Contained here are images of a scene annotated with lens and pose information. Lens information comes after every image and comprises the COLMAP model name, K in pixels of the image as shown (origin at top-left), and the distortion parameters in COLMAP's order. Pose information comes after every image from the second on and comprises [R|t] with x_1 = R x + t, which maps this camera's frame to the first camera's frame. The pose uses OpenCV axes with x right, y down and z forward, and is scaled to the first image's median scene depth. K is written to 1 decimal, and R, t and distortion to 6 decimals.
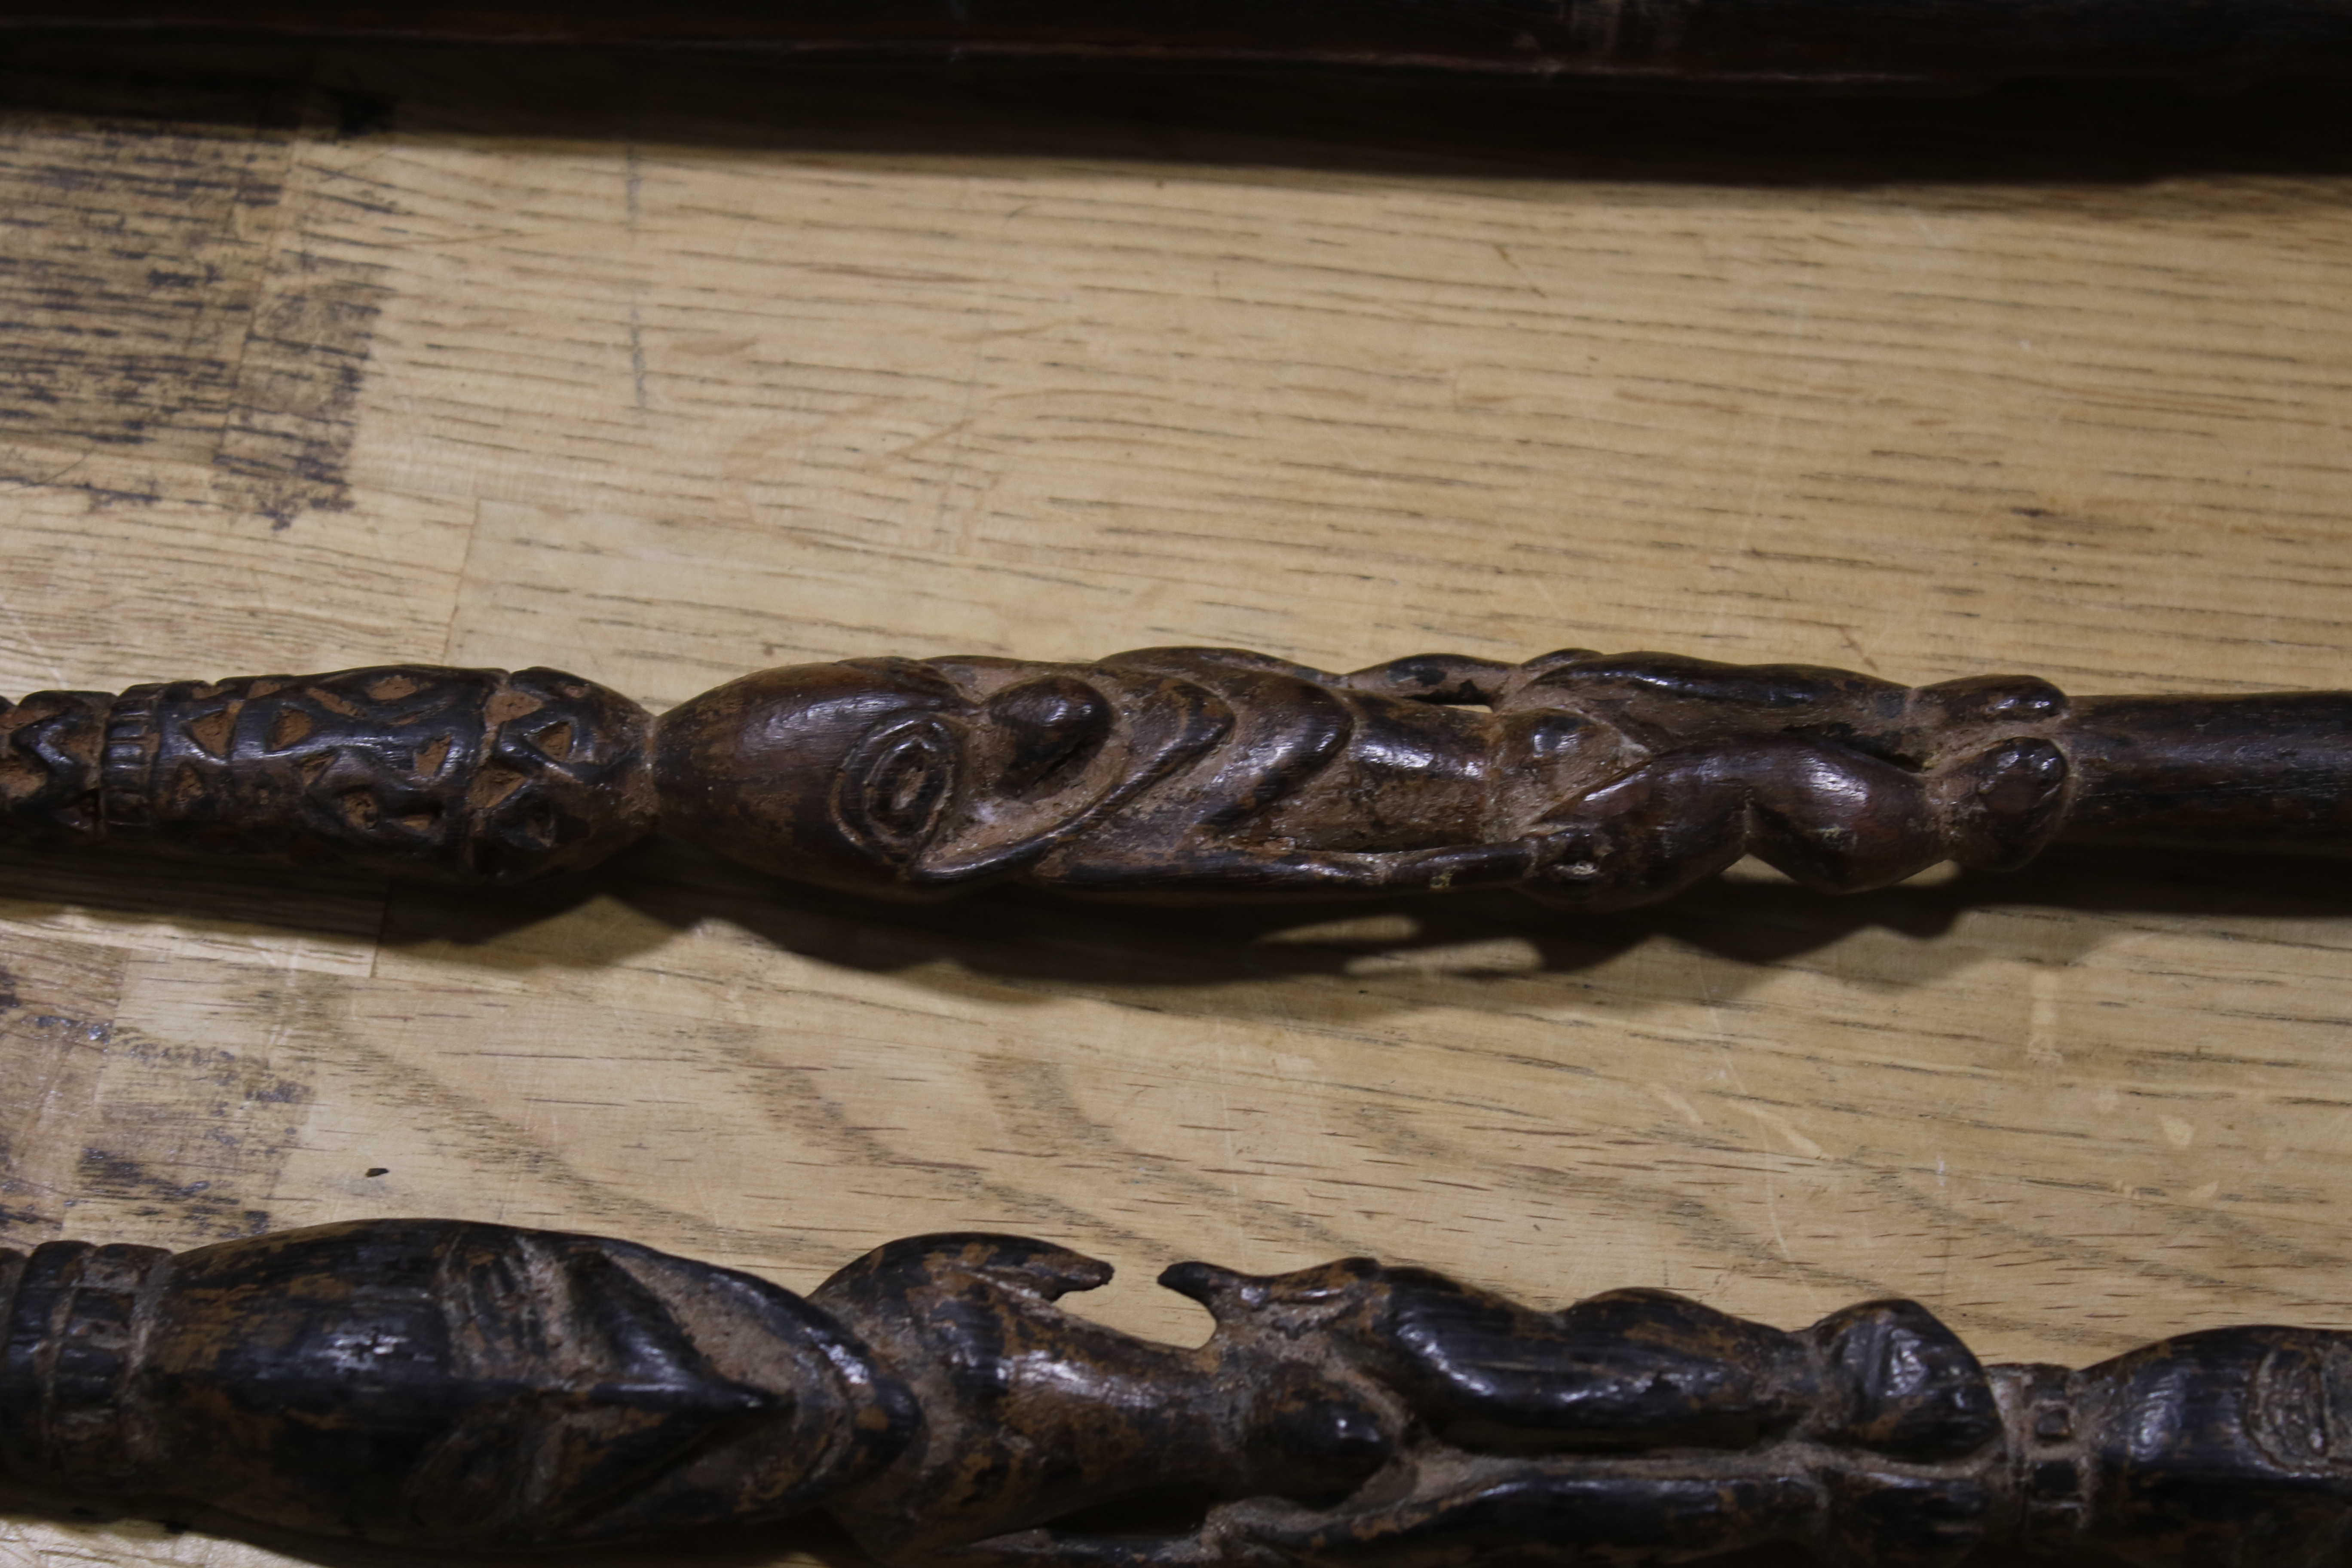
lens RADIAL K [[5352.6, 0, 1179.8], [0, 5352.6, 786.0], [0, 0, 1]] dist [0.067244, 0.000000]
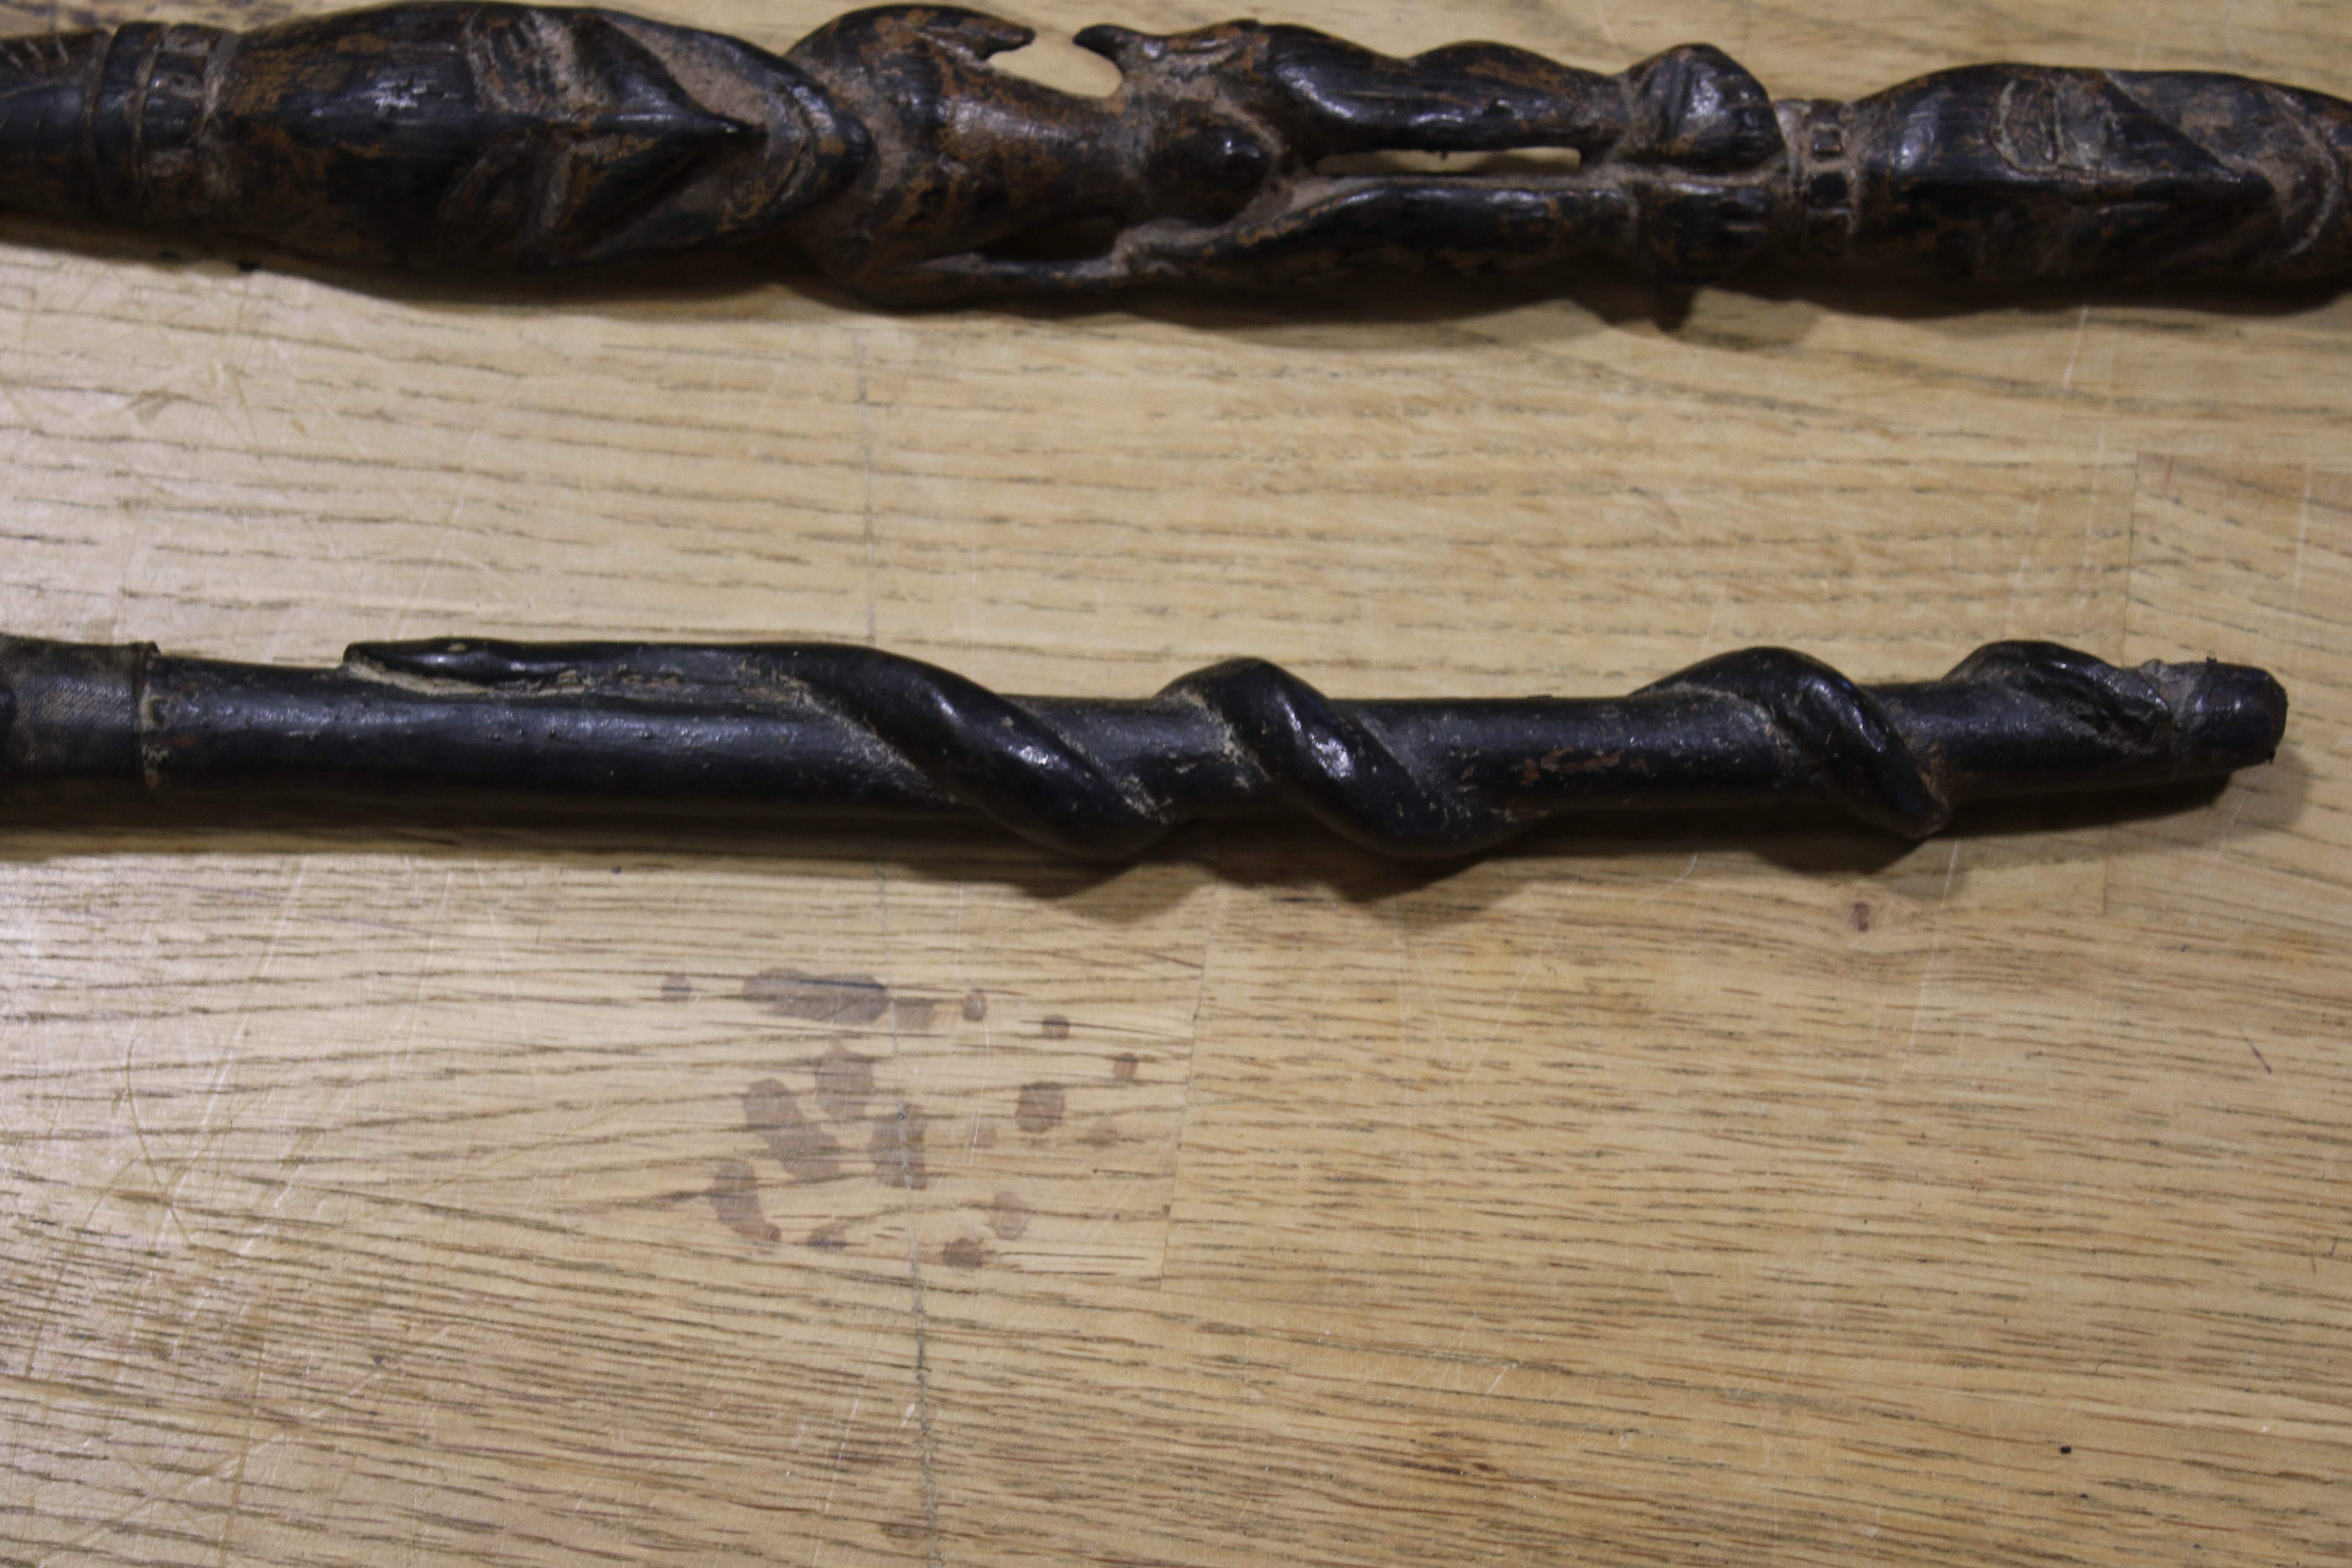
lens RADIAL K [[5050.3, 0, 1164.8], [0, 5050.3, 788.1], [0, 0, 1]] dist [0.054496, 0.000000]
pose [[0.999969, -0.007776, -0.001400, 0.015725], [0.007868, 0.996277, 0.085855, 0.154056], [0.000727, -0.085863, 0.996307, -0.118907]]
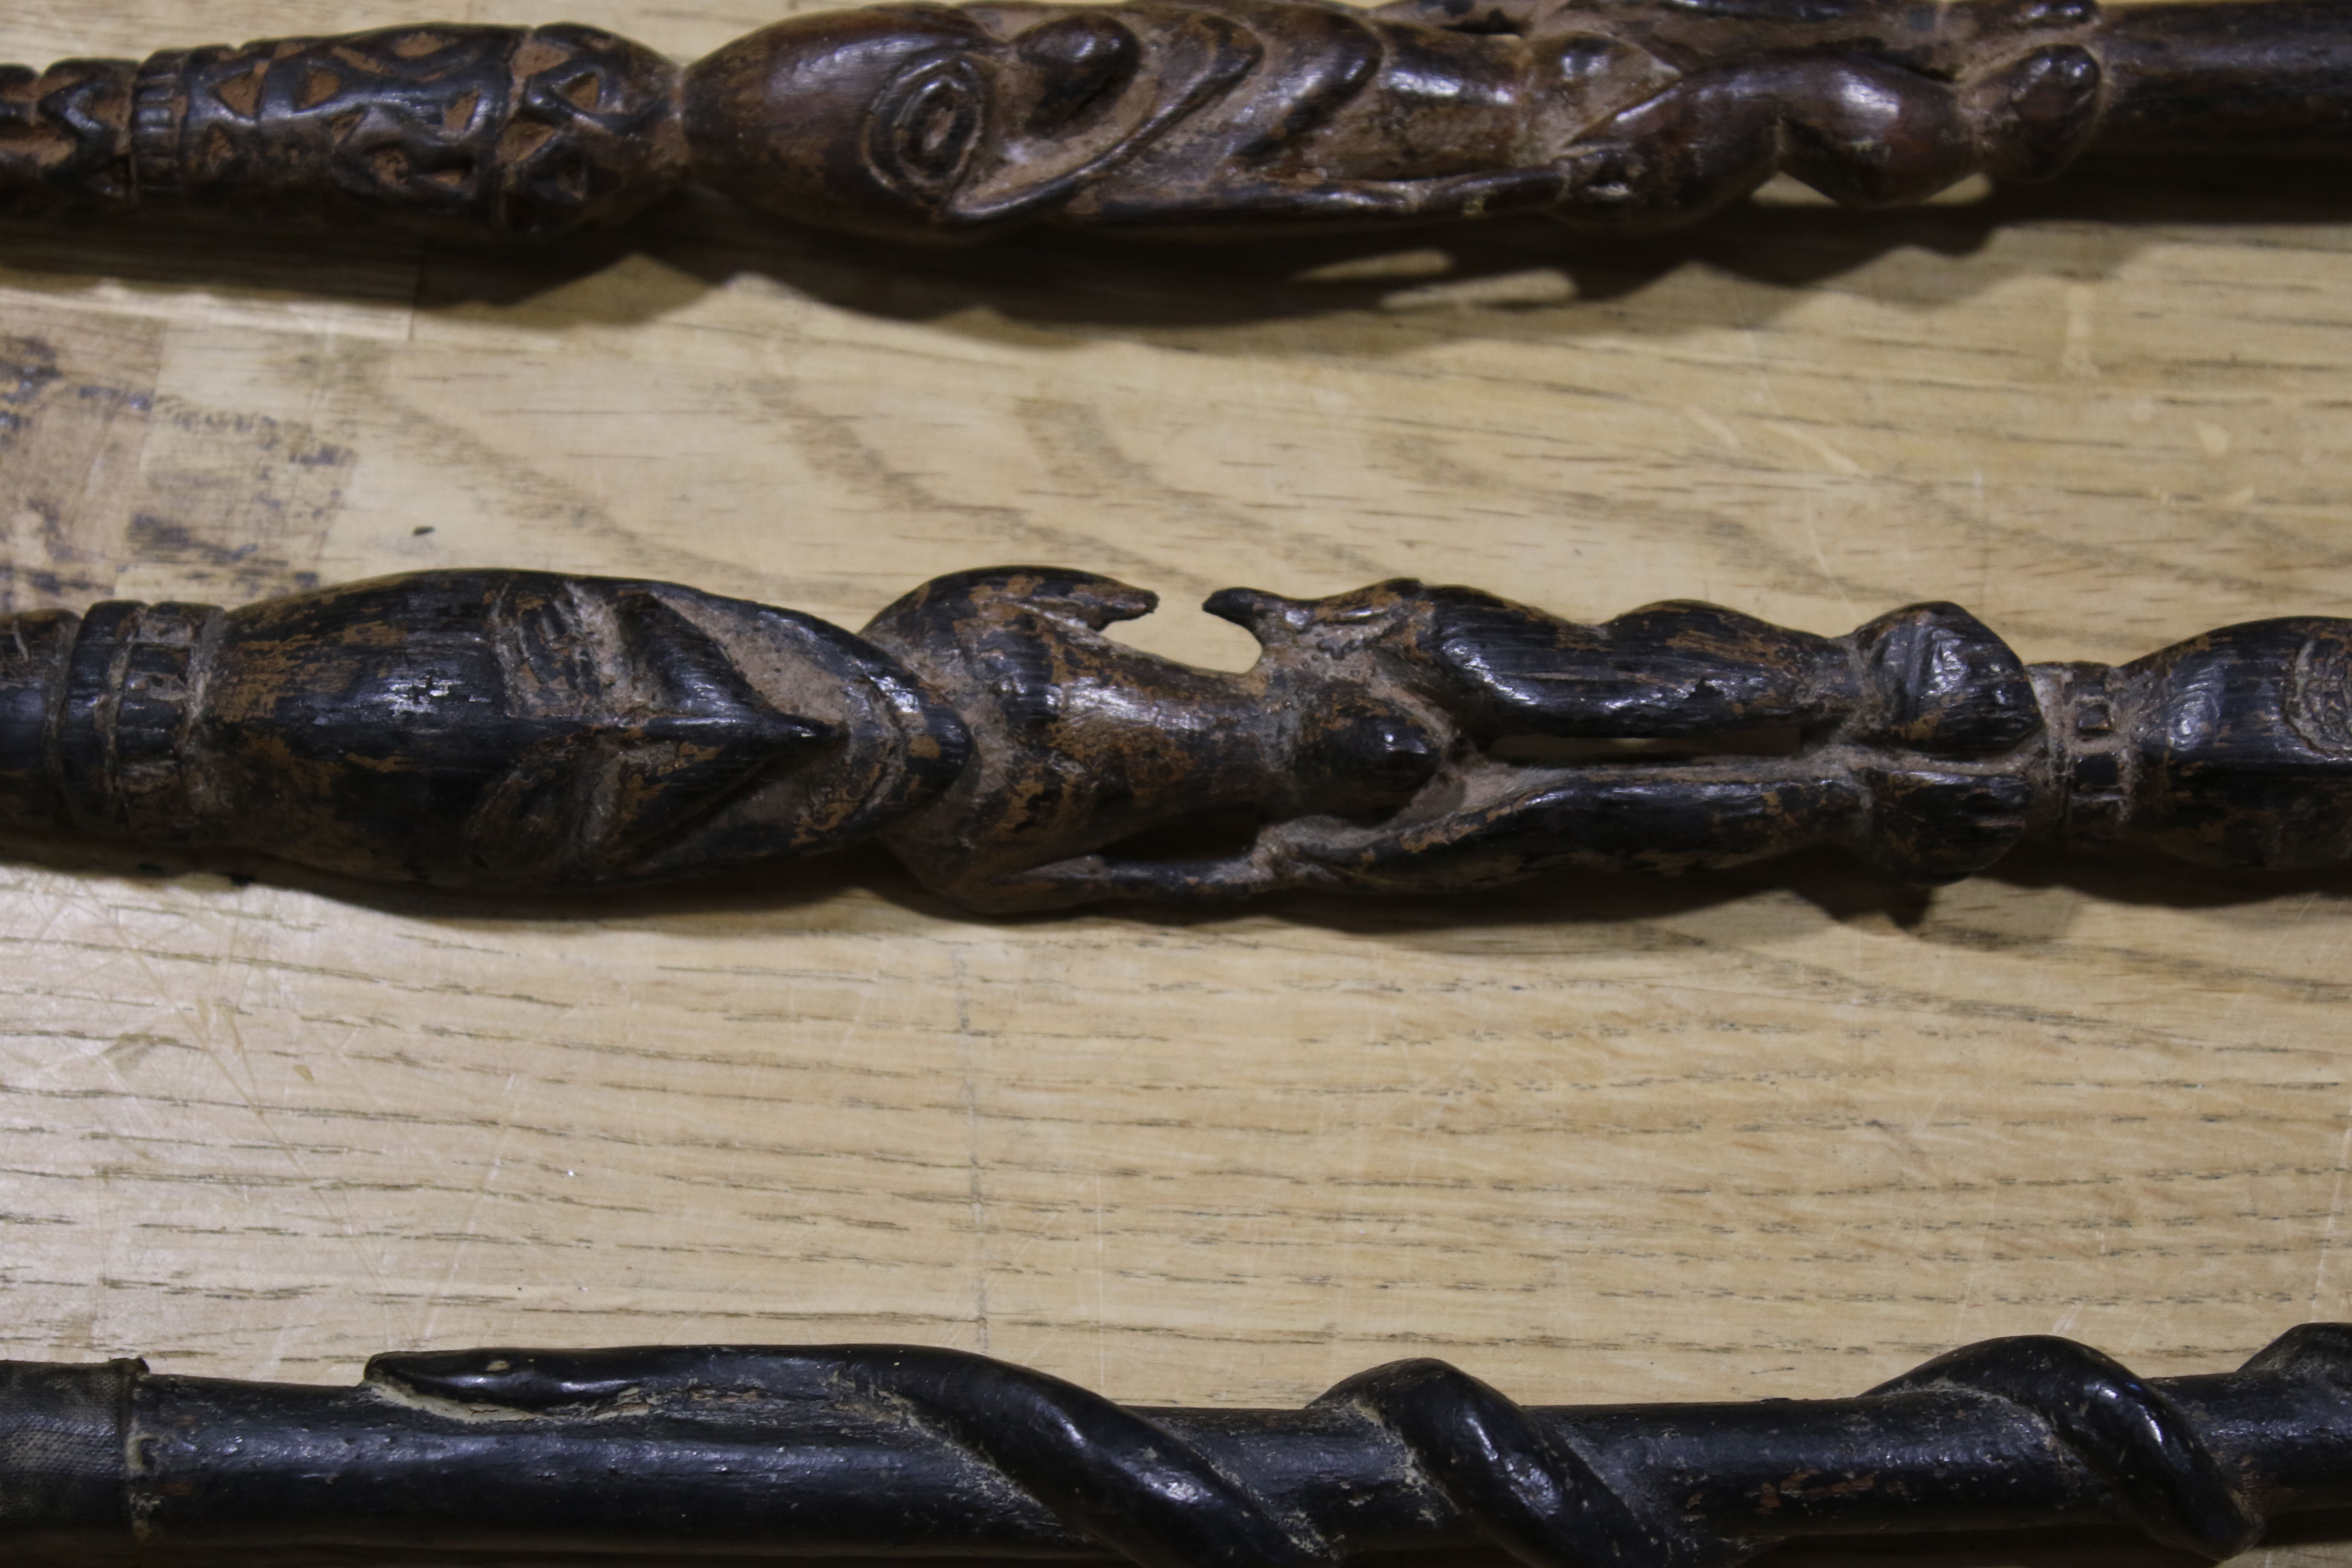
lens RADIAL K [[5352.6, 0, 1178.9], [0, 5352.6, 801.9], [0, 0, 1]] dist [0.067244, 0.000000]
pose [[0.999582, -0.028409, -0.005347, -0.004050], [0.028769, 0.995697, 0.088088, 0.038221], [0.002821, -0.088205, 0.996098, -0.006455]]
